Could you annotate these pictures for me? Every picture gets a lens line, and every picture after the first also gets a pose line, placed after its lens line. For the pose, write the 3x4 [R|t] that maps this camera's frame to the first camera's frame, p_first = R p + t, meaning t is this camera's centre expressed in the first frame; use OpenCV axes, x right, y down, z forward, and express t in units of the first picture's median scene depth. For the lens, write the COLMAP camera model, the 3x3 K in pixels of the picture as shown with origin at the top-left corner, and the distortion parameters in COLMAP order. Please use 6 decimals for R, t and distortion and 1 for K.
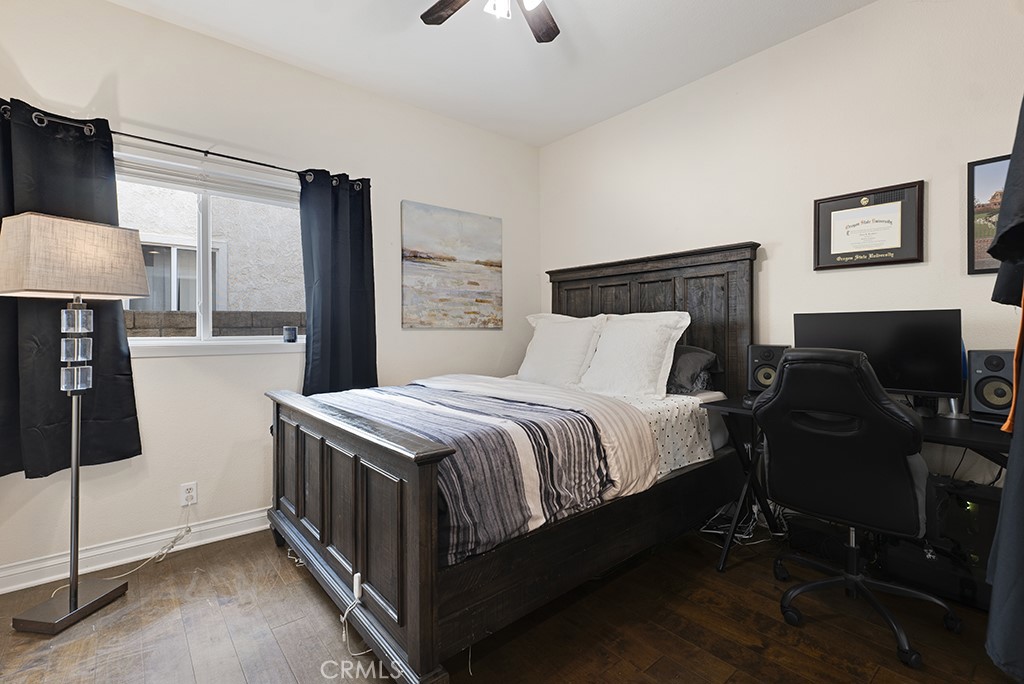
lens RADIAL K [[457.0, 0, 510.5], [0, 457.0, 337.9], [0, 0, 1]] dist [-0.004083, -0.000716]
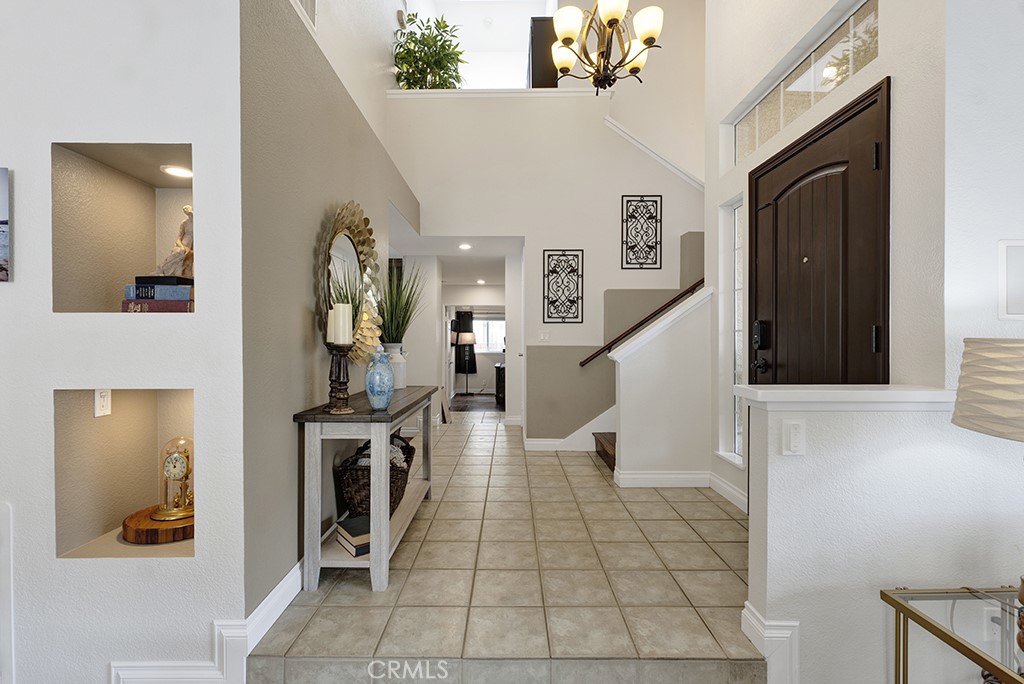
lens RADIAL K [[457.0, 0, 511.4], [0, 457.0, 345.7], [0, 0, 1]] dist [-0.004083, -0.000716]
pose [[0.767544, 0.004030, -0.640984, 2.882651], [-0.006164, 0.999980, -0.001094, -0.055173], [0.640967, 0.004790, 0.767554, -2.794264]]
